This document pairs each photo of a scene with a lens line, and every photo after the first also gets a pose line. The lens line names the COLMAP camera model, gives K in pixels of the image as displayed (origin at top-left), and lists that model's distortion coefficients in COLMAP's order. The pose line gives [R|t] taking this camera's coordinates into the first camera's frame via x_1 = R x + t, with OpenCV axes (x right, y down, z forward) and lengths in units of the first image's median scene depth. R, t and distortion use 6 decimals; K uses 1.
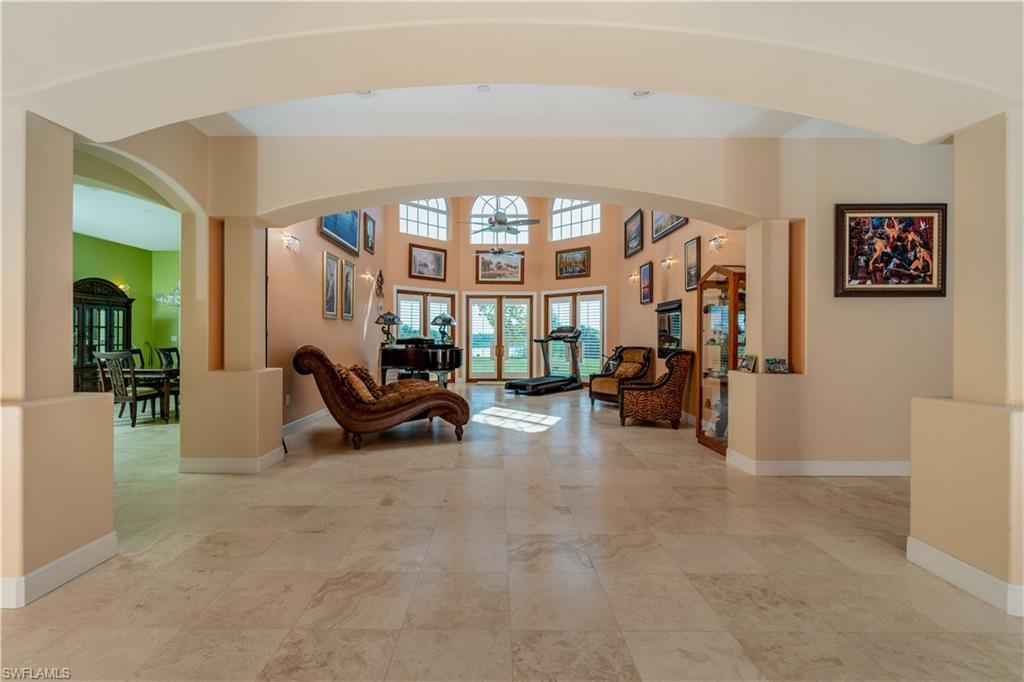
lens RADIAL K [[449.6, 0, 512.0], [0, 449.6, 341.0], [0, 0, 1]] dist [-0.000126, -0.000042]
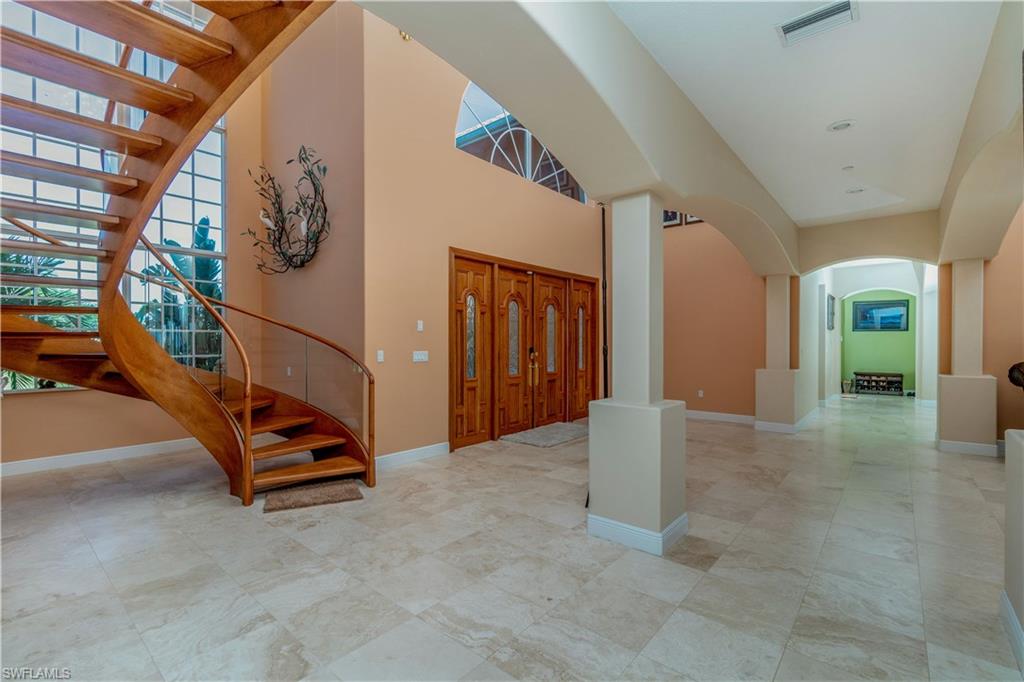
lens RADIAL K [[449.6, 0, 512.0], [0, 449.6, 341.0], [0, 0, 1]] dist [-0.000126, -0.000042]
pose [[-0.637448, 0.004781, -0.770478, 1.625561], [-0.000998, 0.999975, 0.007030, -0.051007], [0.770492, 0.005250, -0.637428, 1.065036]]
